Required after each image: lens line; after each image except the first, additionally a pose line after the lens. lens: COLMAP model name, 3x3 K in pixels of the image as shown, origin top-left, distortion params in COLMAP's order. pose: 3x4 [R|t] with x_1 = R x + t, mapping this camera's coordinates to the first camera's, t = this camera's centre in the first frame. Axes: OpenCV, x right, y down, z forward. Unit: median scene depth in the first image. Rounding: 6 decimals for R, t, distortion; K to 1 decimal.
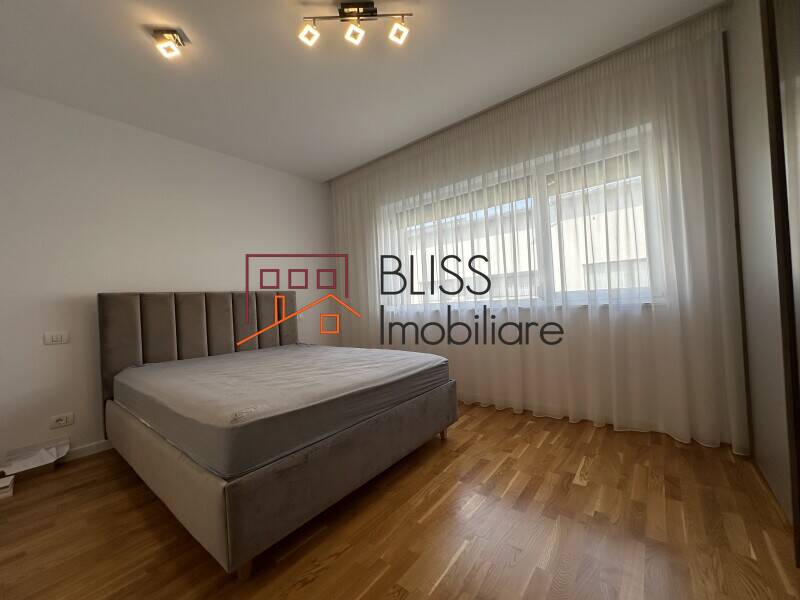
lens RADIAL K [[320.3, 0, 399.2], [0, 320.3, 300.5], [0, 0, 1]] dist [0.000713, 0.000028]
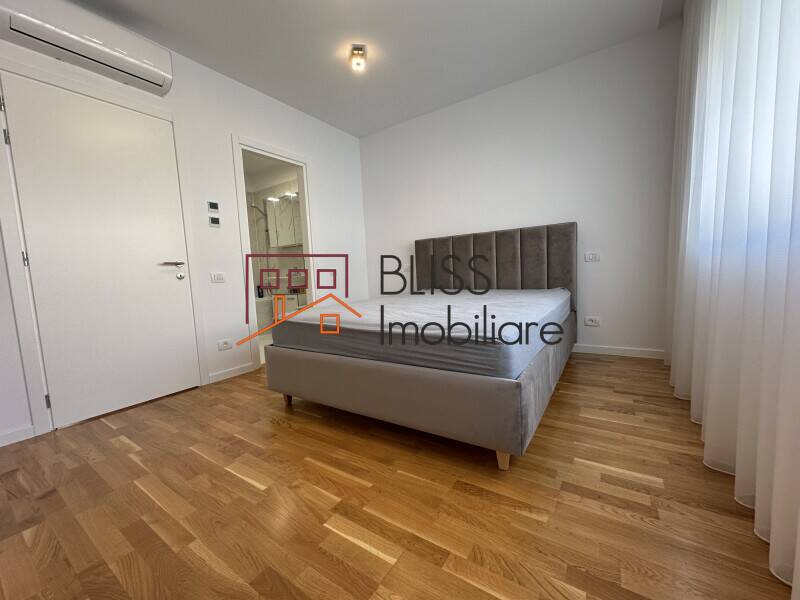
lens RADIAL K [[320.3, 0, 399.3], [0, 320.3, 302.4], [0, 0, 1]] dist [0.000713, 0.000028]
pose [[0.081795, 0.143453, -0.986271, 0.923564], [0.055914, 0.987368, 0.148250, 0.057926], [0.995080, -0.067272, 0.072741, 1.128789]]
